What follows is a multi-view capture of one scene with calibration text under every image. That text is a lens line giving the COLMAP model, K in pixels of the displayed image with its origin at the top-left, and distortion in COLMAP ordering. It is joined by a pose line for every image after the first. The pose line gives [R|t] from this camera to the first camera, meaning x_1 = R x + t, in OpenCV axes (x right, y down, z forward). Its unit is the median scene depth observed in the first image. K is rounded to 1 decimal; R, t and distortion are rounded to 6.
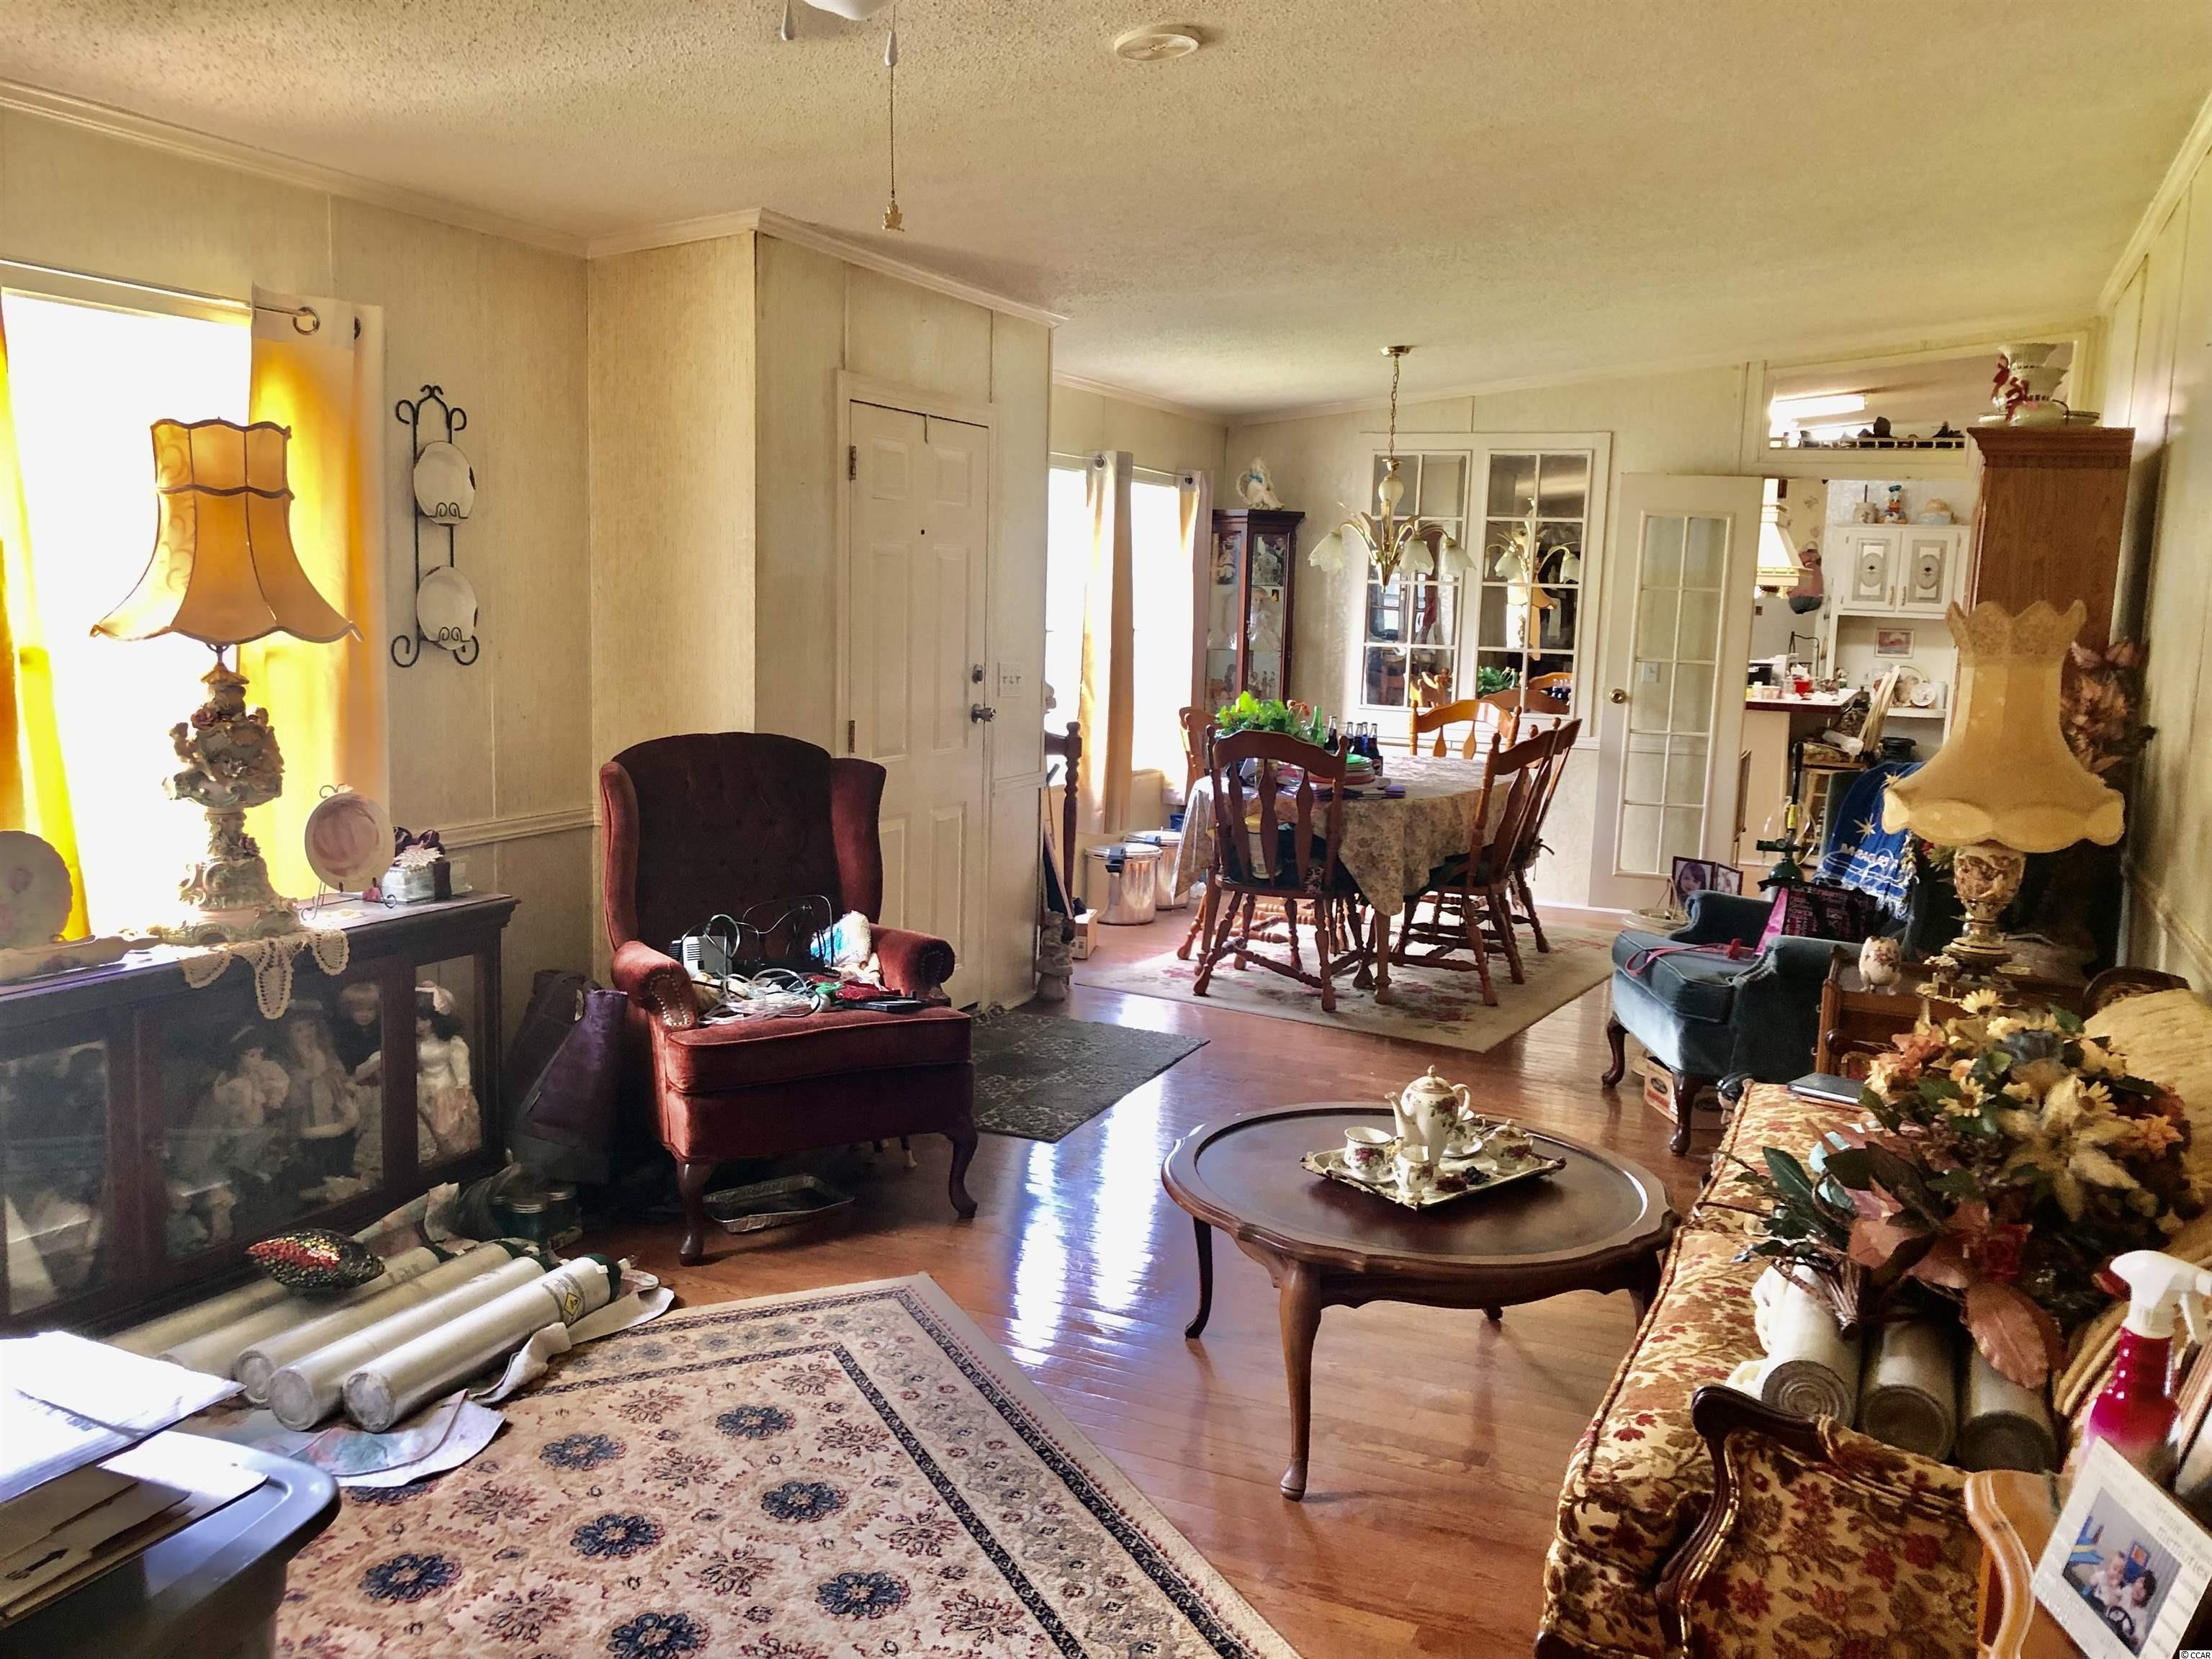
lens RADIAL K [[1835.0, 0, 1106.7], [0, 1835.0, 839.3], [0, 0, 1]] dist [0.047161, -0.037472]
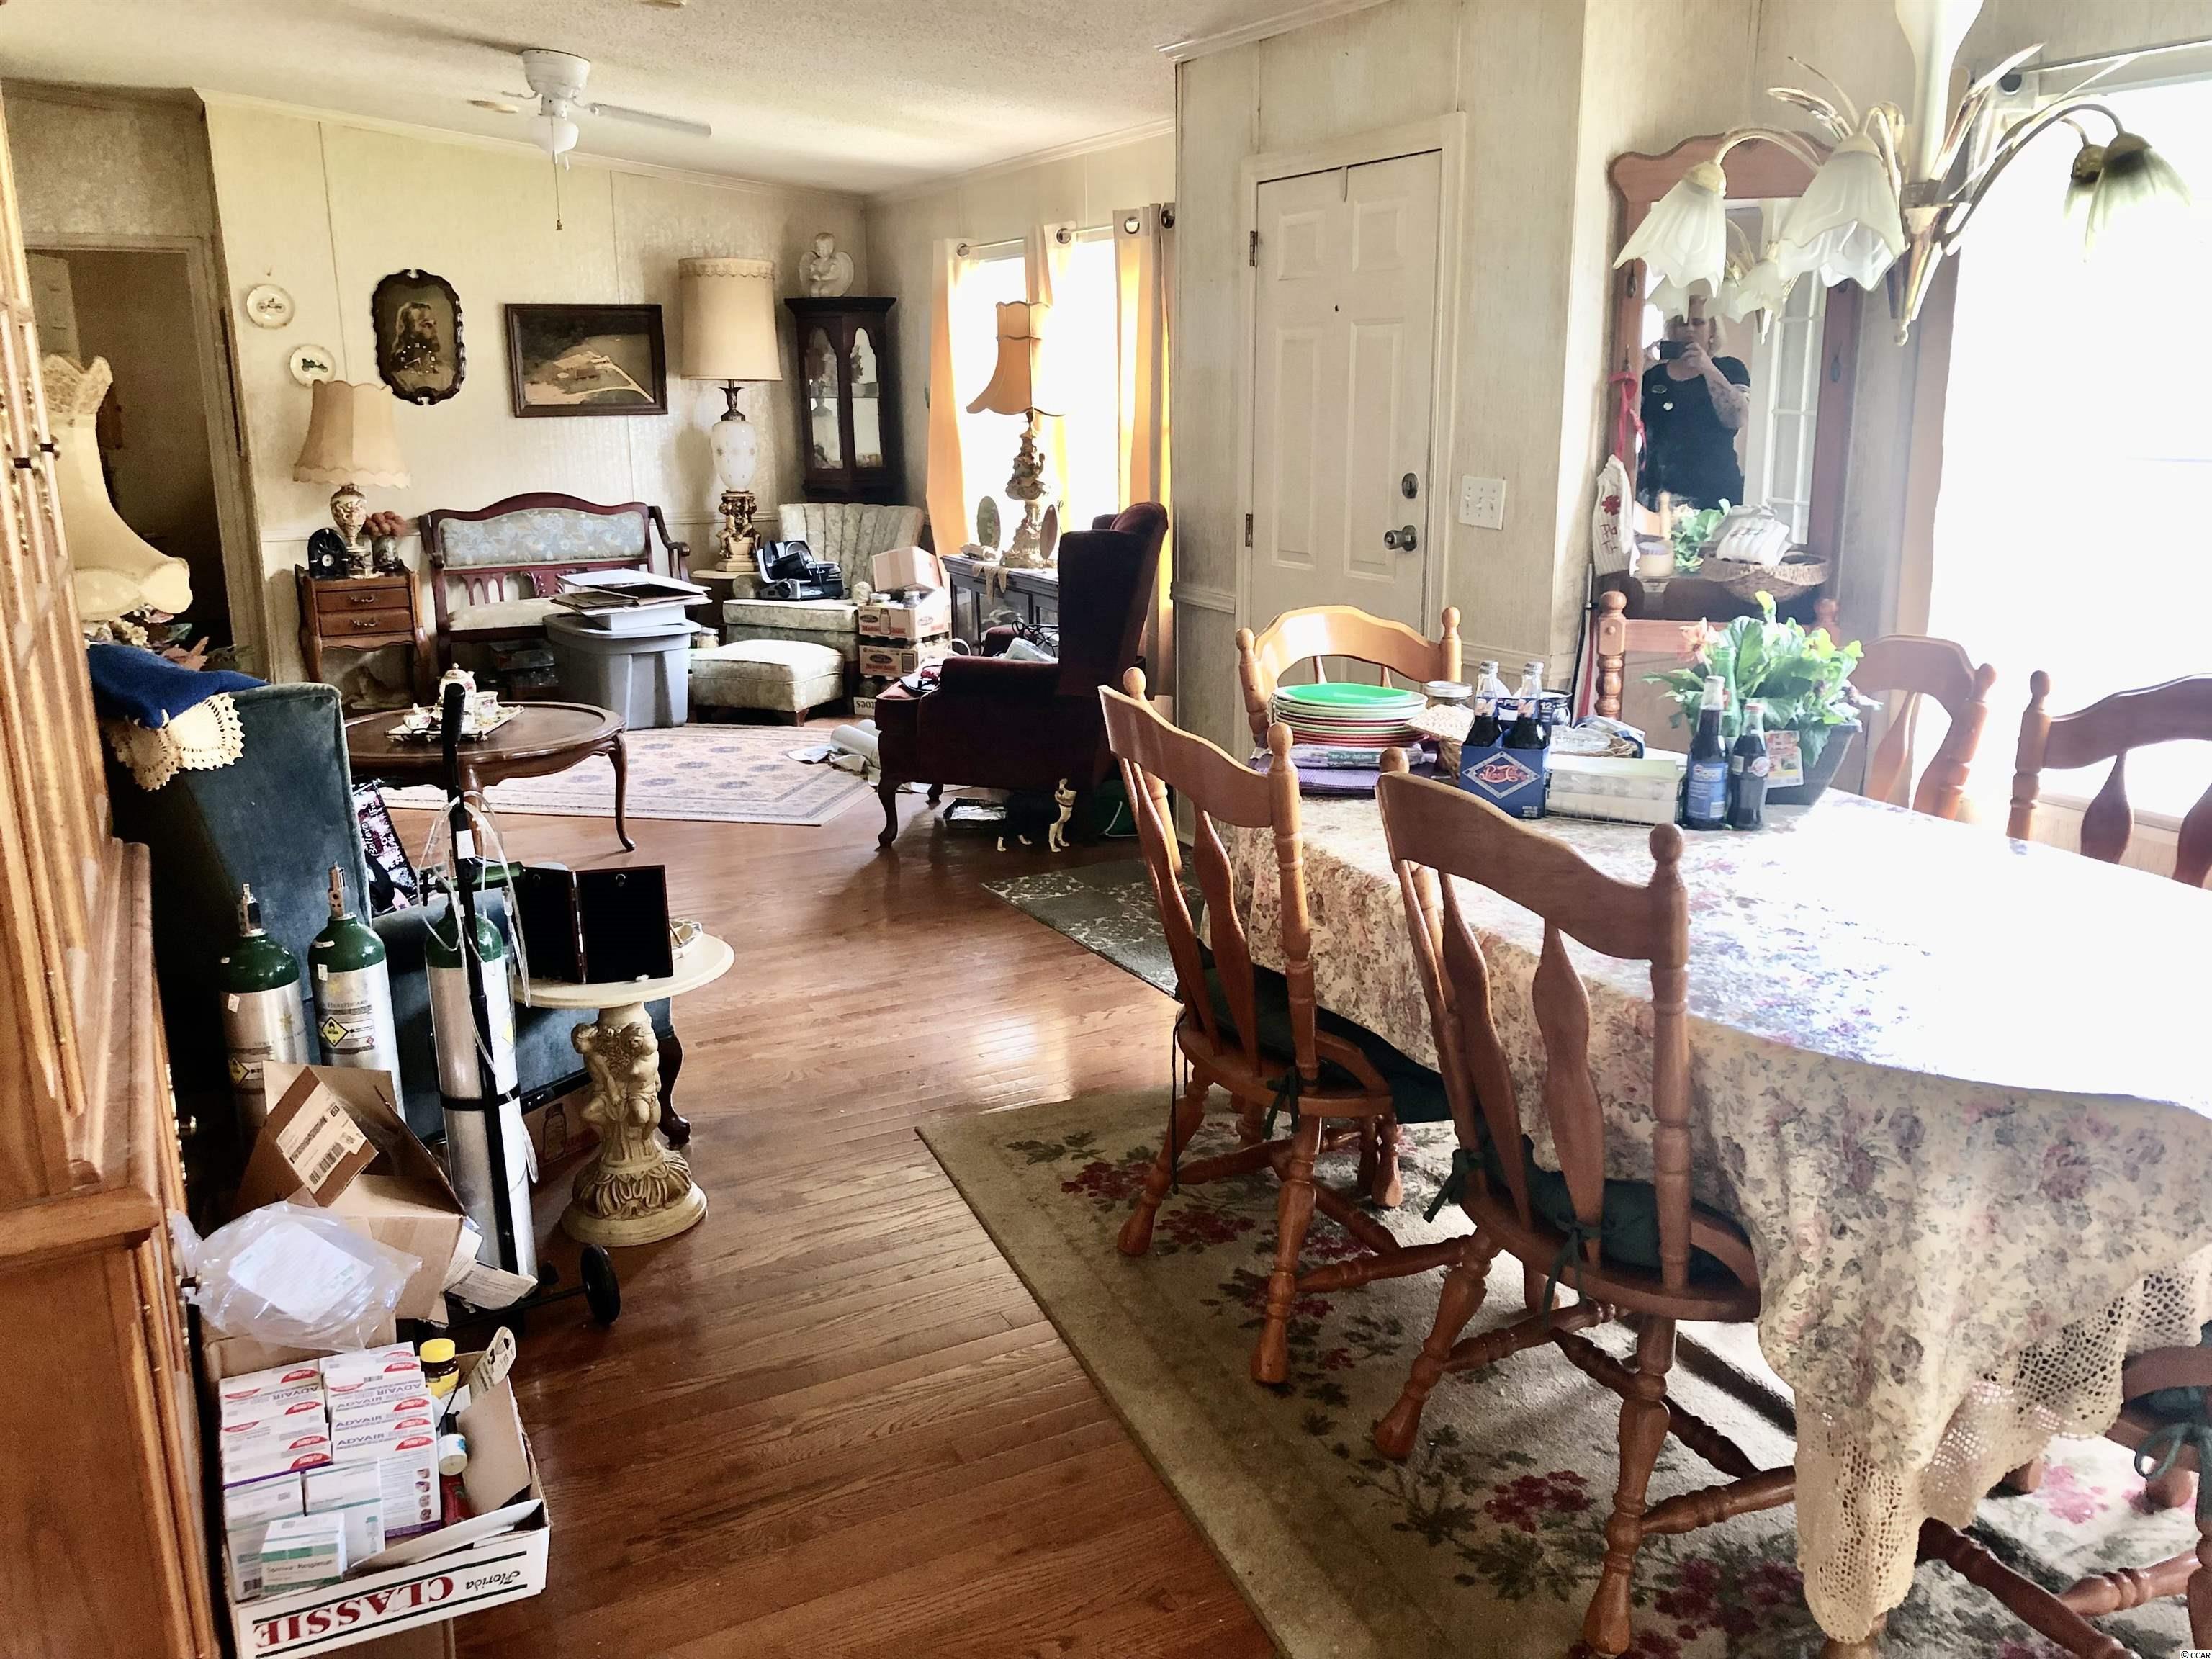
lens RADIAL K [[1835.0, 0, 1109.3], [0, 1835.0, 822.0], [0, 0, 1]] dist [0.047161, -0.037472]
pose [[-0.629065, 0.156468, -0.761443, 0.619283], [-0.119840, 0.948303, 0.293871, -0.168330], [0.768060, 0.276116, -0.577793, 1.386999]]
